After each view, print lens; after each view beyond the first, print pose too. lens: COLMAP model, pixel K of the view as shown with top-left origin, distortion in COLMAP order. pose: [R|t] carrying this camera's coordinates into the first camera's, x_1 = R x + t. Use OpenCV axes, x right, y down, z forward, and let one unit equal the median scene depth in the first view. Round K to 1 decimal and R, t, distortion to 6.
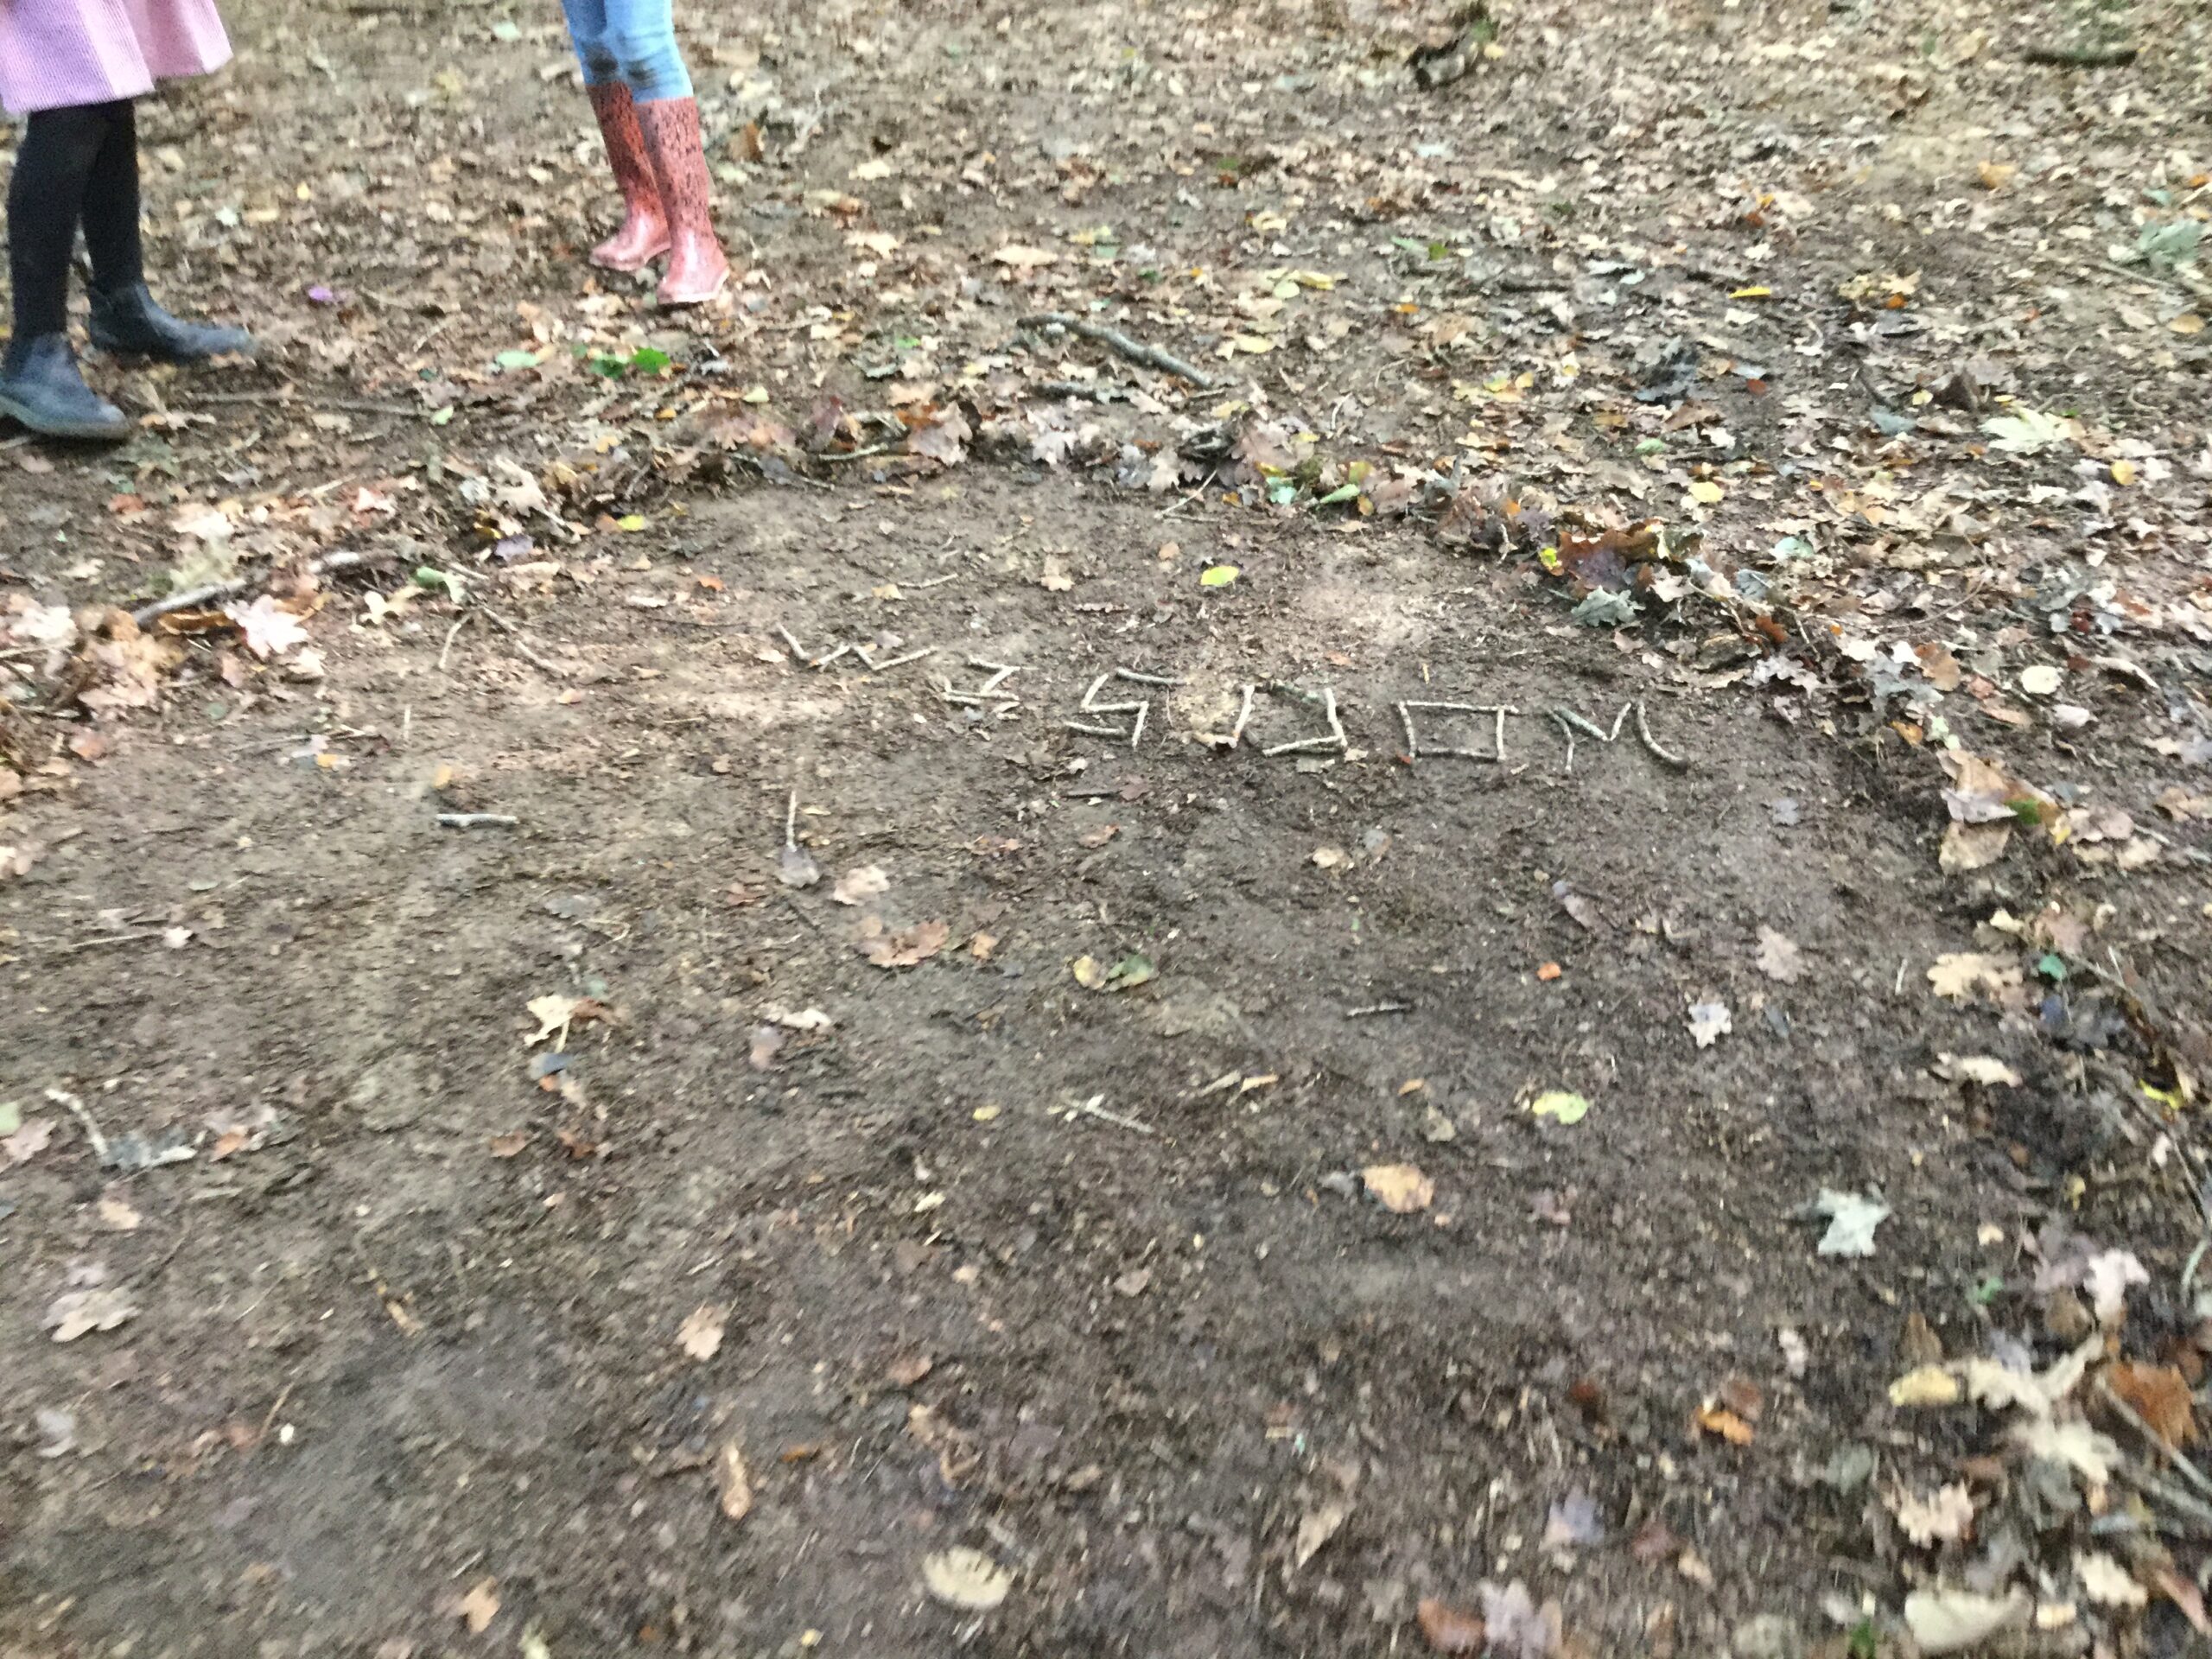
lens RADIAL K [[1977.5, 0, 1106.0], [0, 1977.5, 829.5], [0, 0, 1]] dist [0.093669, -0.207680]
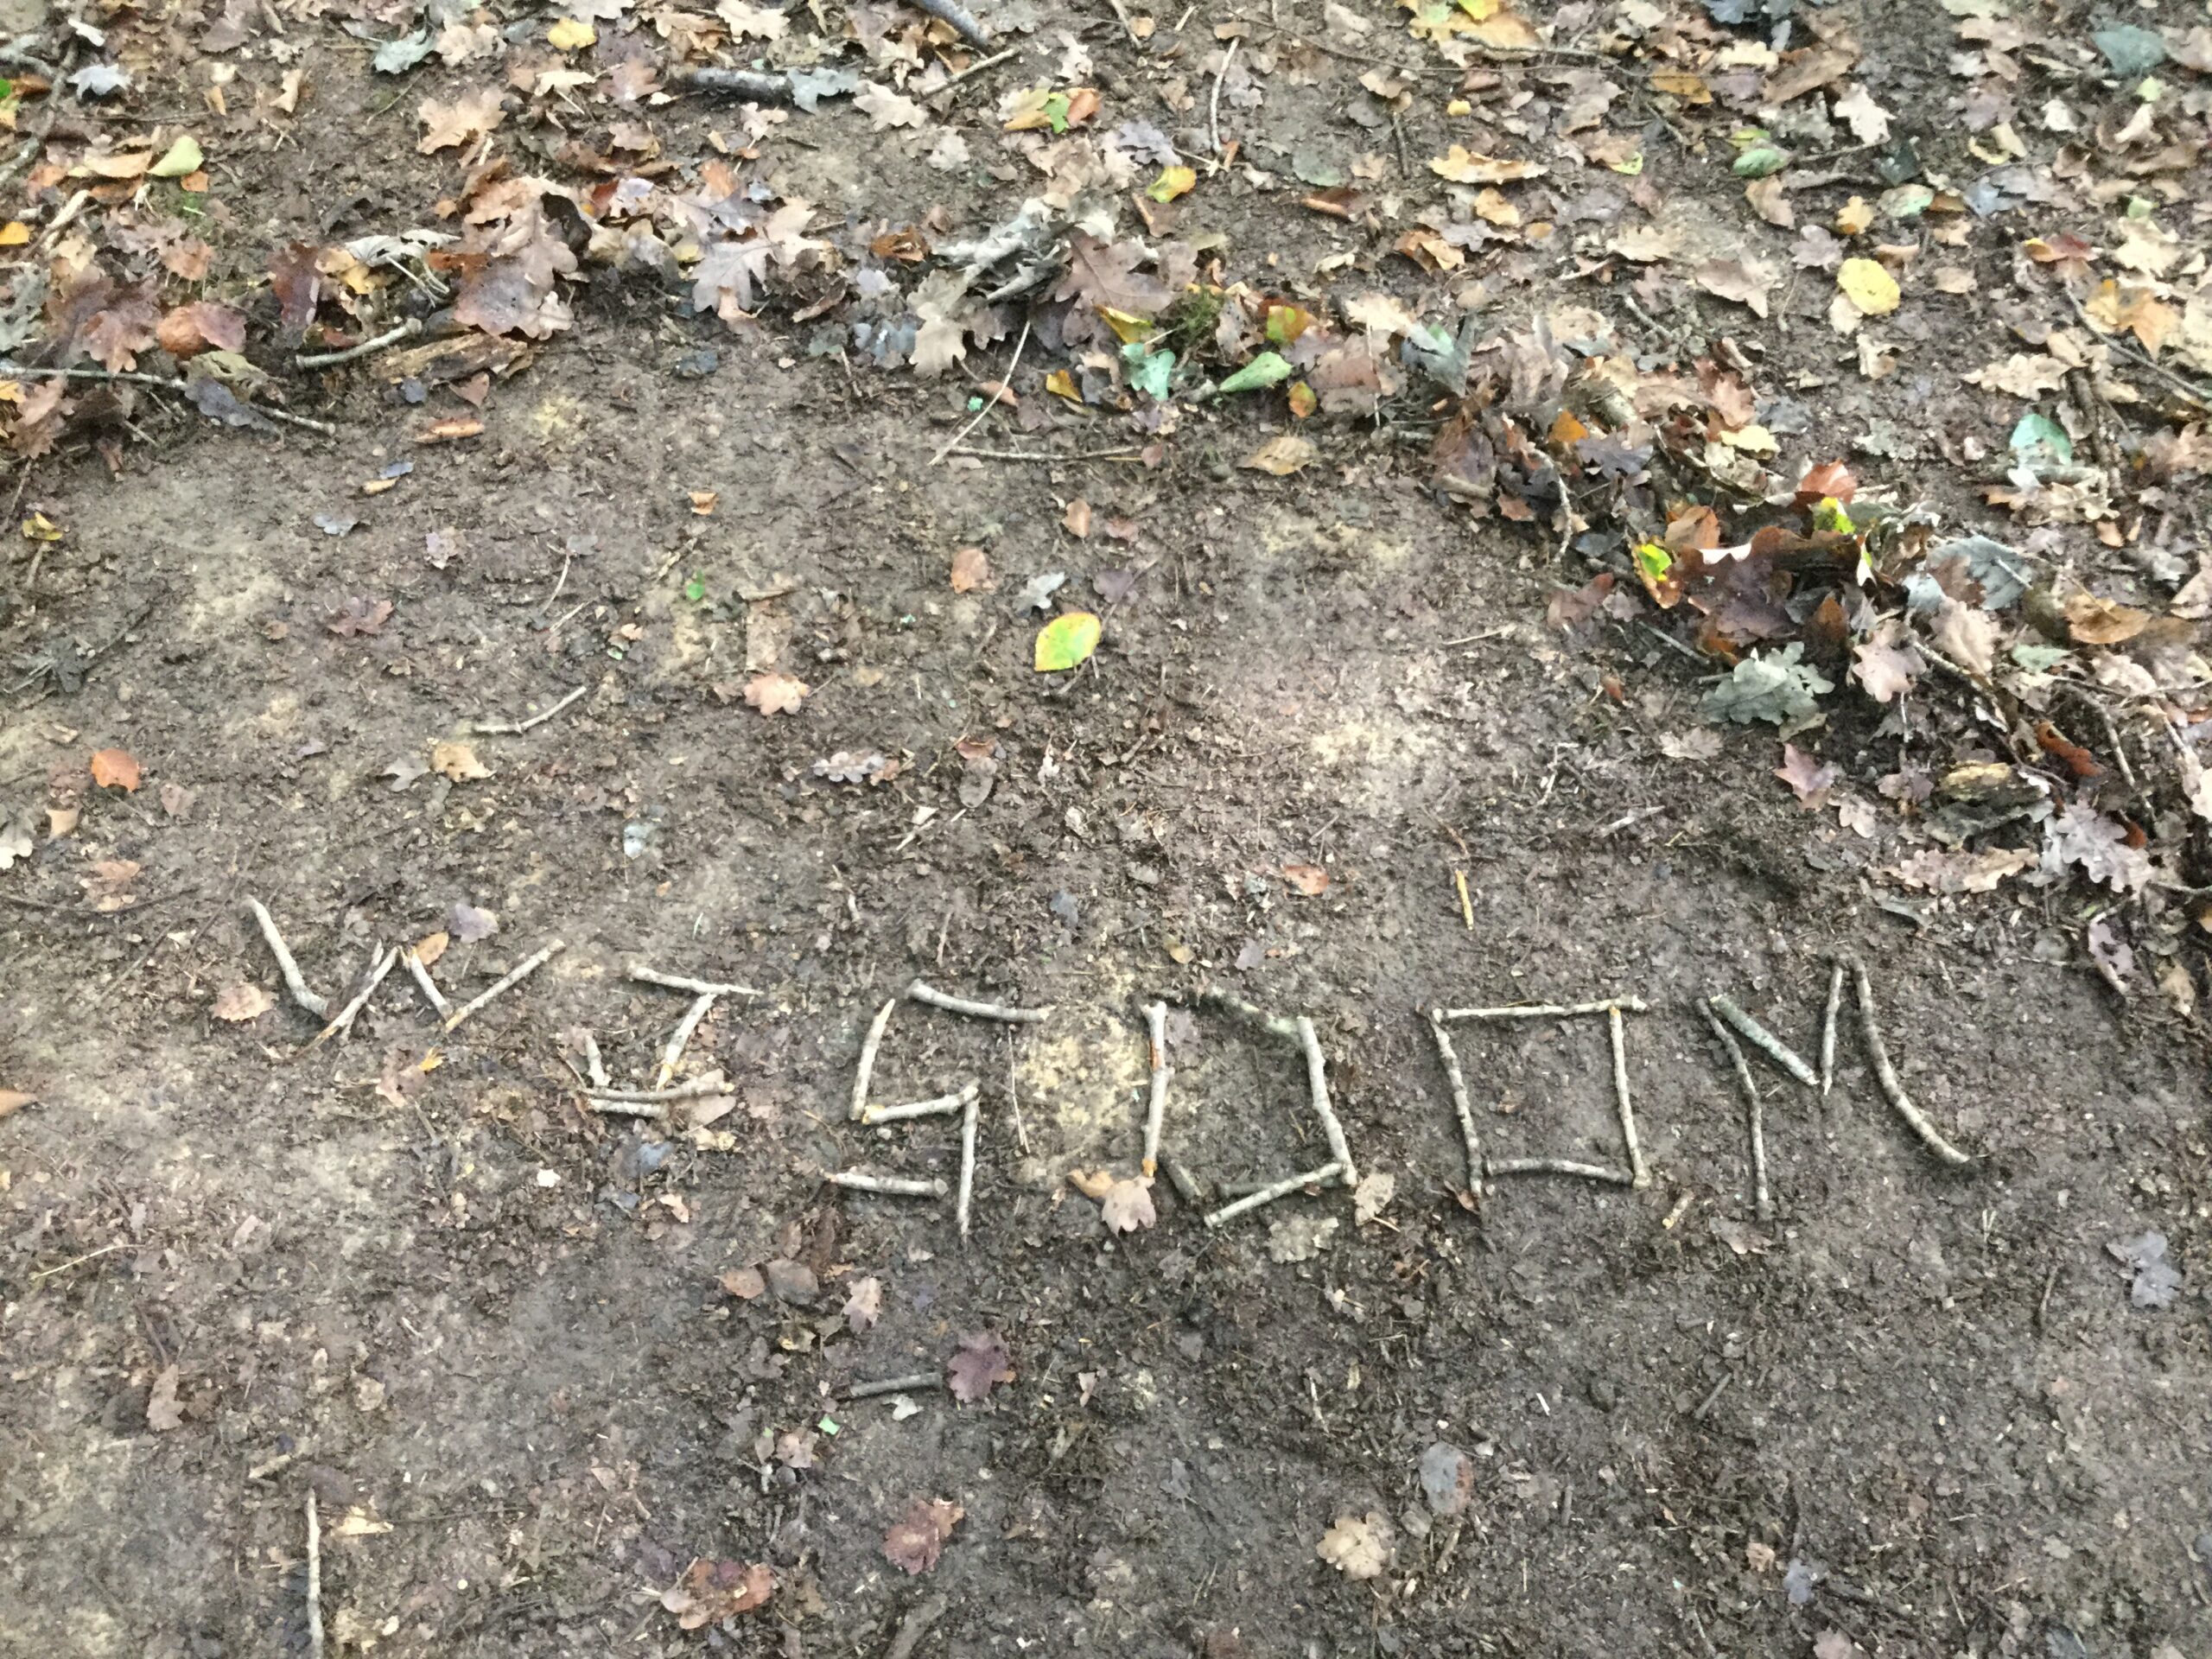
lens RADIAL K [[1977.5, 0, 1106.0], [0, 1977.5, 829.5], [0, 0, 1]] dist [0.093669, -0.207680]
pose [[0.990800, -0.112397, 0.075377, 0.019760], [0.073165, 0.913439, 0.400344, -0.290493], [-0.113850, -0.391146, 0.913259, 0.457030]]
